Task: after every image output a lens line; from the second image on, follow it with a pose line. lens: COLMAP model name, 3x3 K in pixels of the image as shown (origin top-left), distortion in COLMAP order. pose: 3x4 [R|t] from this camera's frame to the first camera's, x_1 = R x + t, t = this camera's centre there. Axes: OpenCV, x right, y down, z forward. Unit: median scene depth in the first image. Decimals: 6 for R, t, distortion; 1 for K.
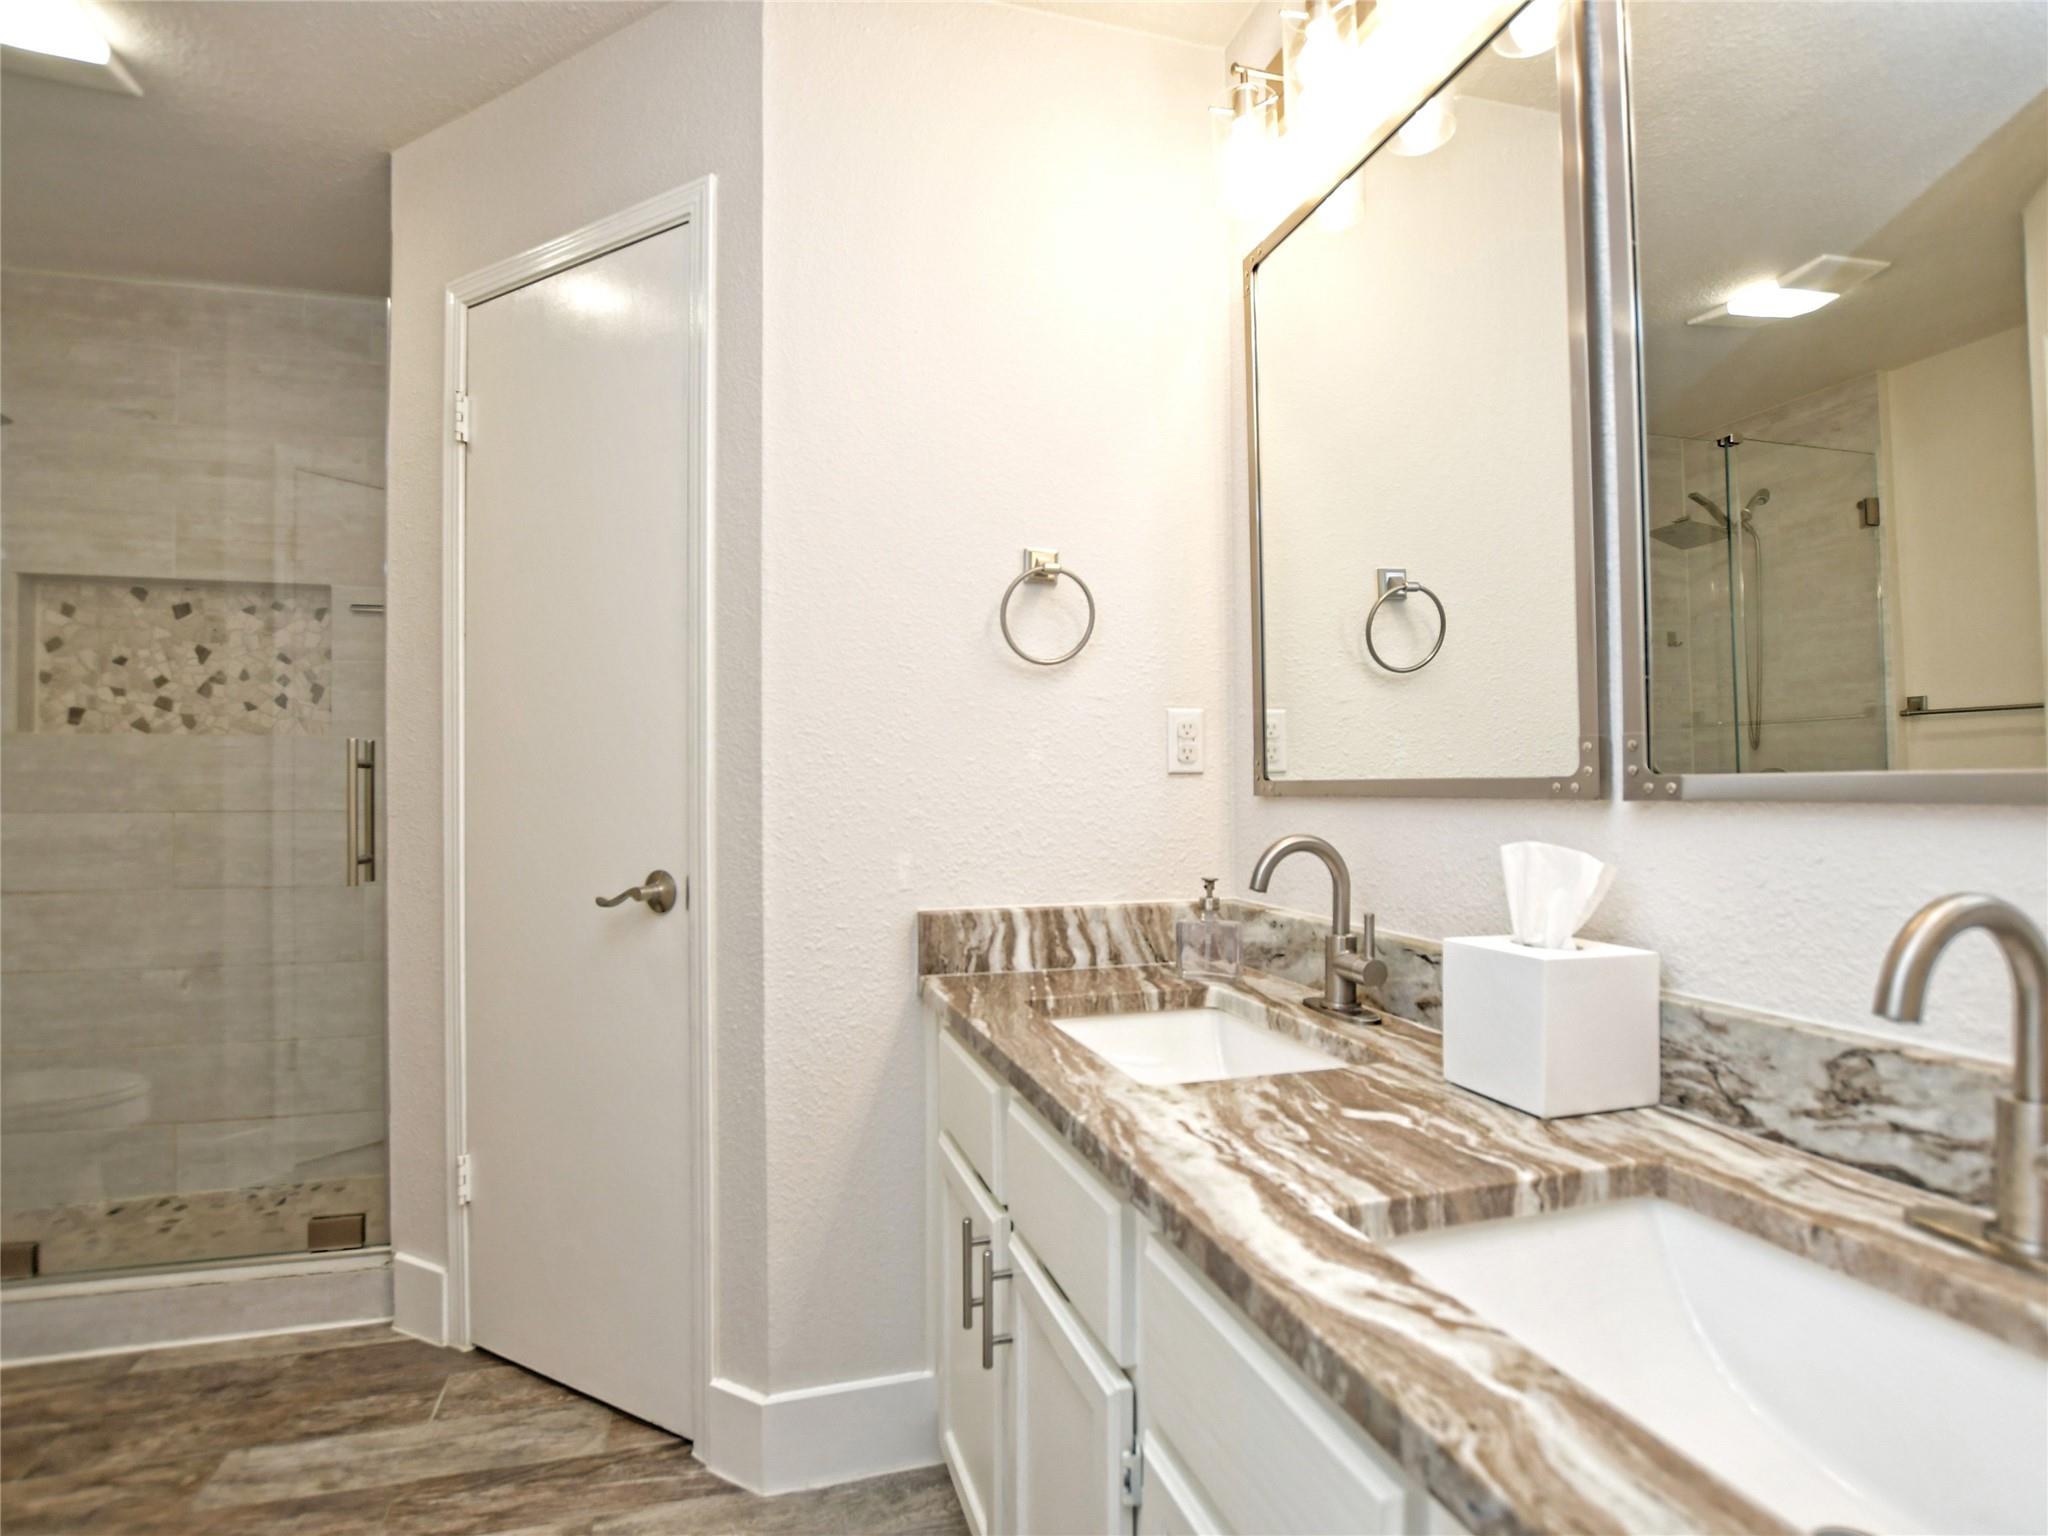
lens RADIAL K [[1009.2, 0, 1006.9], [0, 1009.2, 778.1], [0, 0, 1]] dist [-0.030712, 0.001648]
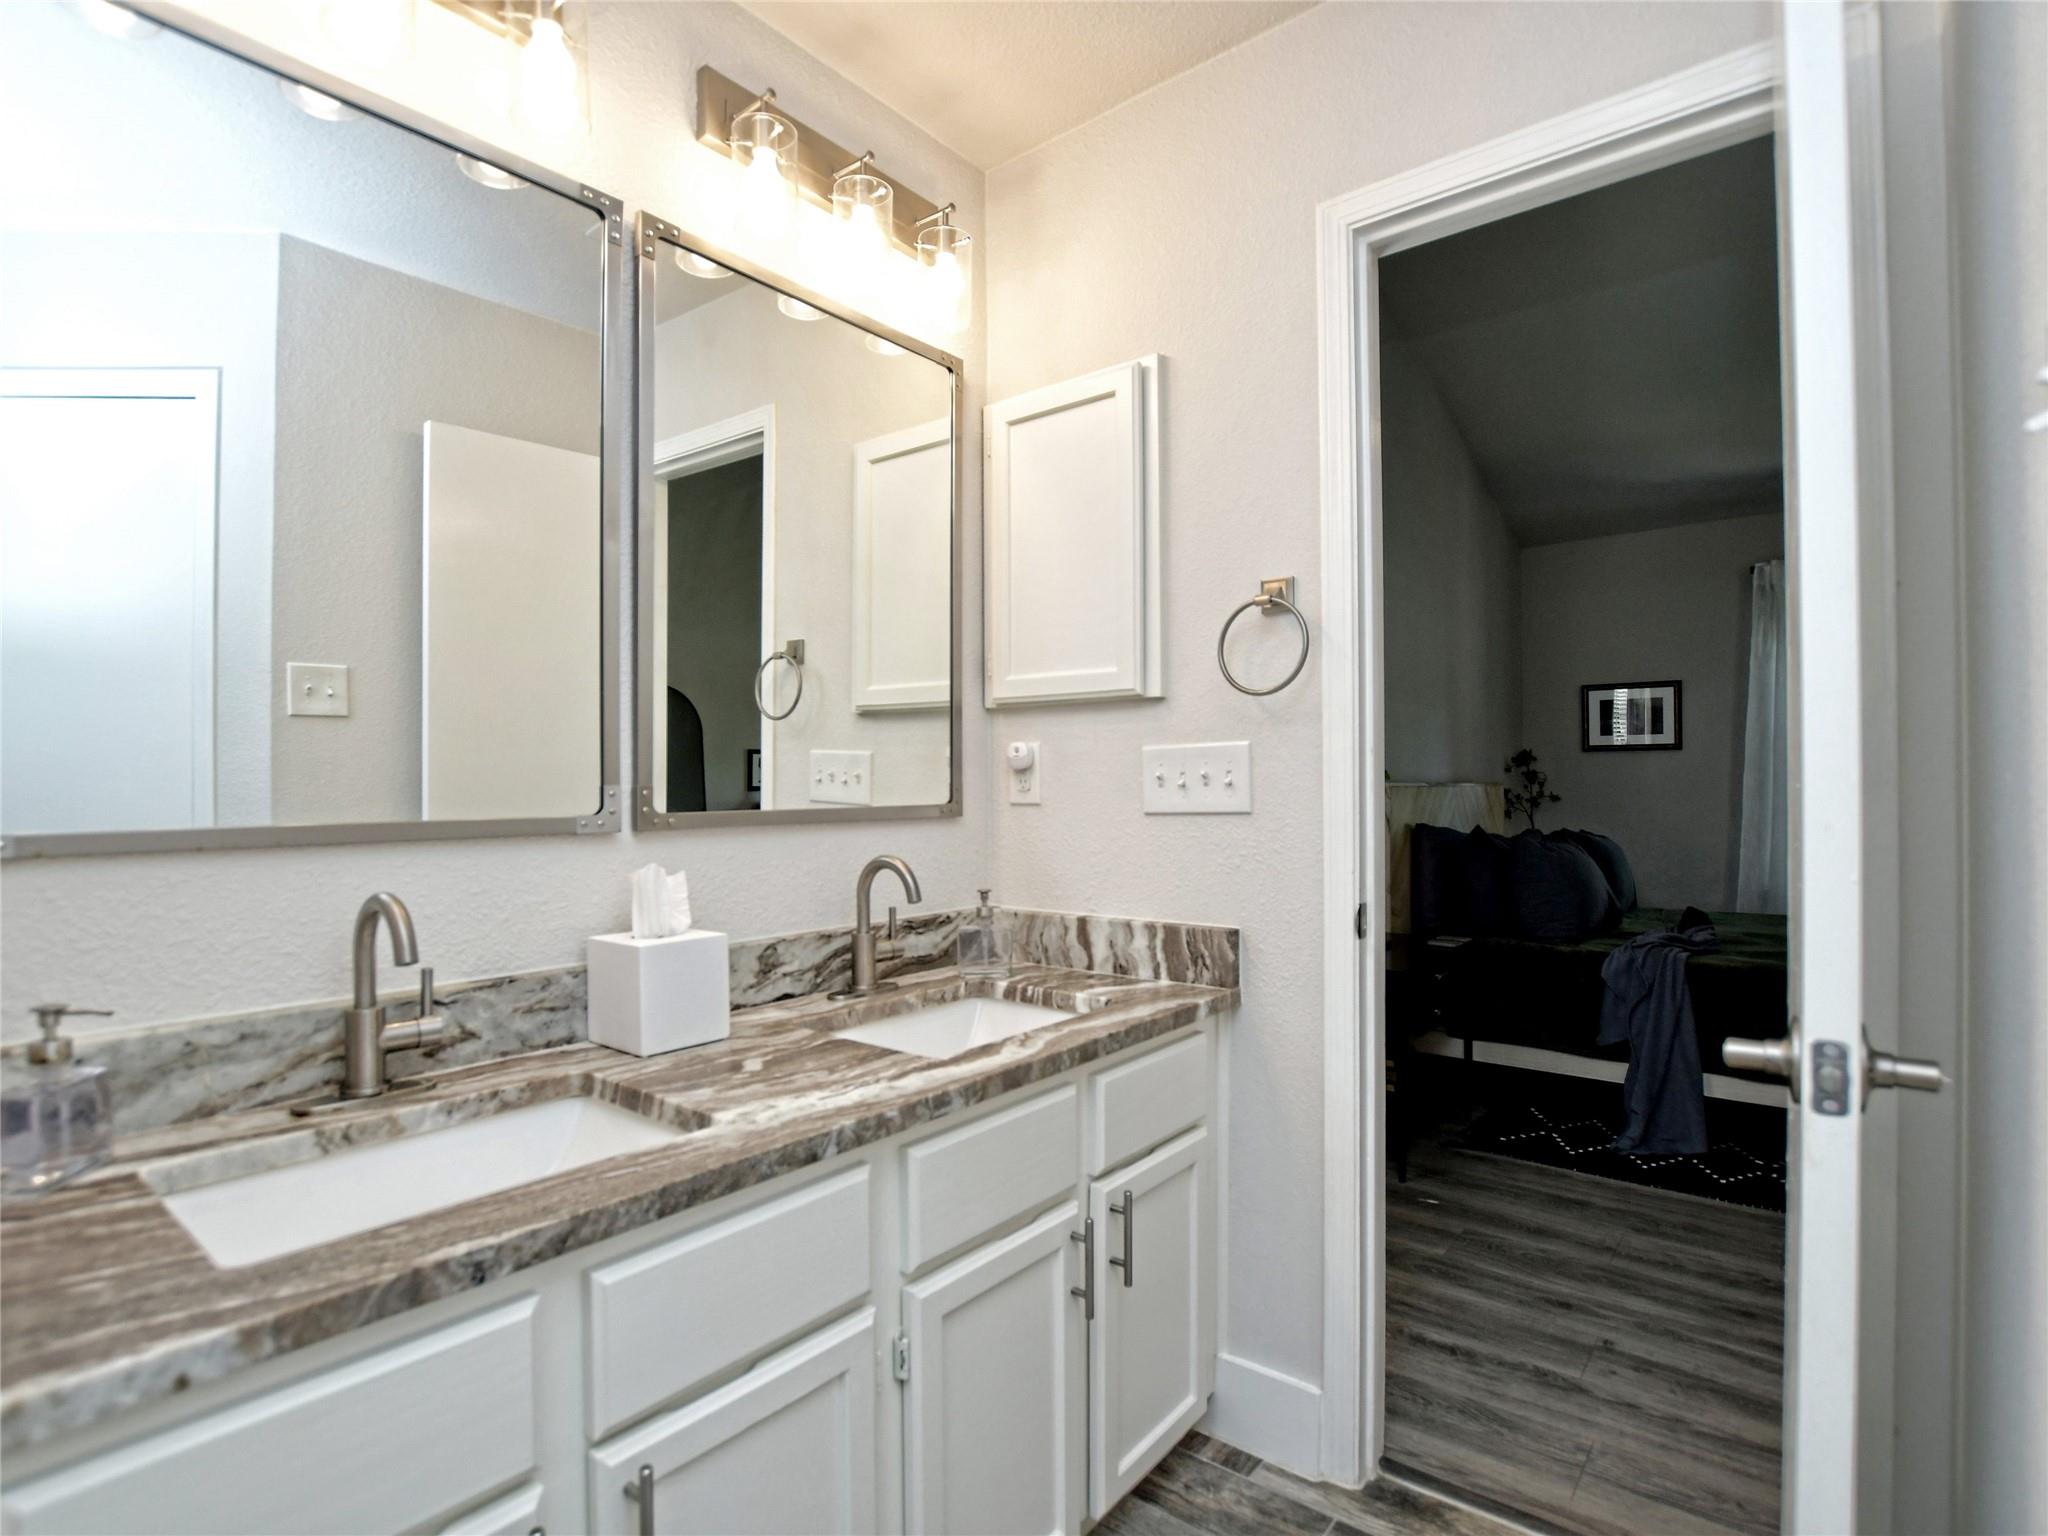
lens RADIAL K [[1009.2, 0, 1006.9], [0, 1009.2, 778.1], [0, 0, 1]] dist [-0.030712, 0.001648]
pose [[-0.546725, 0.008303, 0.837271, -1.072032], [0.002108, 0.999961, -0.008540, -0.049974], [-0.837310, -0.002904, -0.546721, 1.588122]]
